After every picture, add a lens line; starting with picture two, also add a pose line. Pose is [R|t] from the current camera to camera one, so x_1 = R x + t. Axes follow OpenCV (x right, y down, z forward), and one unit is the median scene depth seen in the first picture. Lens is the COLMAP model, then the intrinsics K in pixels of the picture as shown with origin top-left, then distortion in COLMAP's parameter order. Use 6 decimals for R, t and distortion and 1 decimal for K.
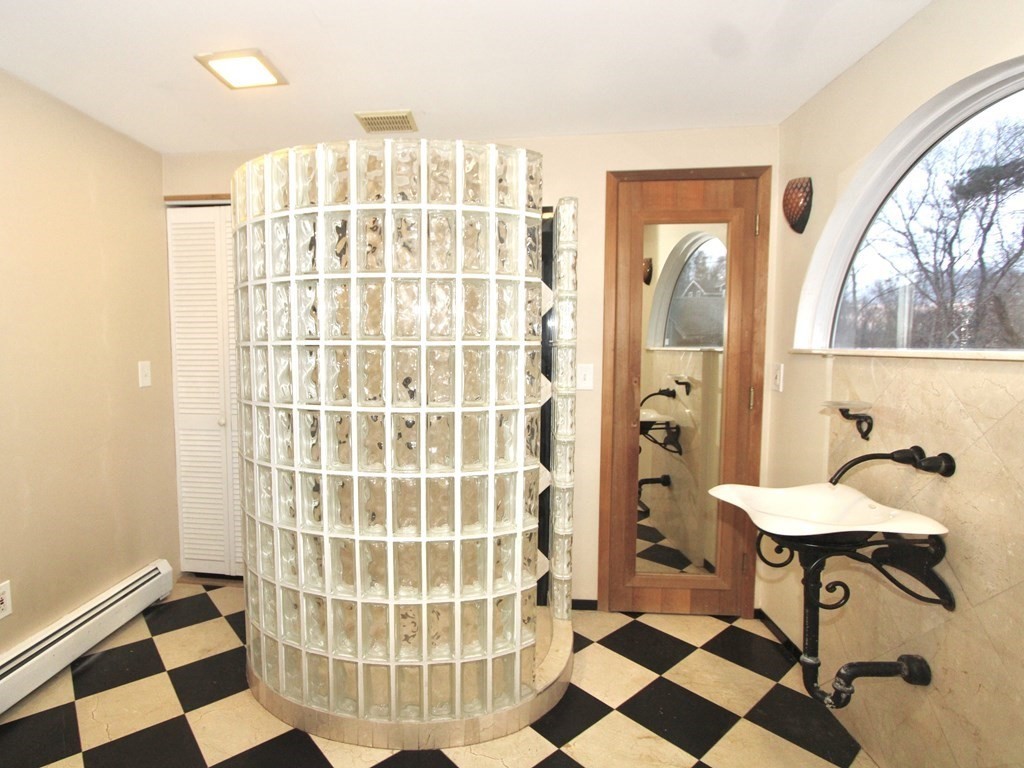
lens RADIAL K [[527.5, 0, 512.0], [0, 527.5, 384.0], [0, 0, 1]] dist [-0.000514, -0.000687]
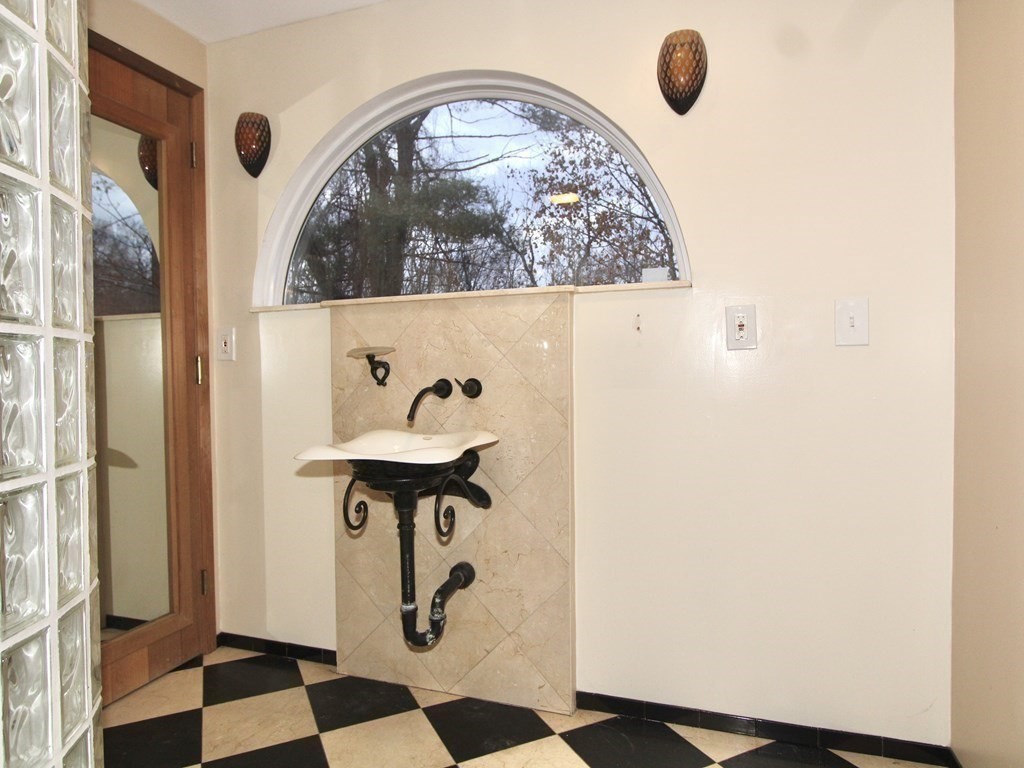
lens RADIAL K [[556.9, 0, 512.0], [0, 556.9, 384.0], [0, 0, 1]] dist [-0.004352, -0.000316]
pose [[0.317744, -0.025380, 0.947837, -0.299200], [0.079413, 0.996842, 0.000071, 0.133588], [-0.944845, 0.075248, 0.318756, 0.457413]]
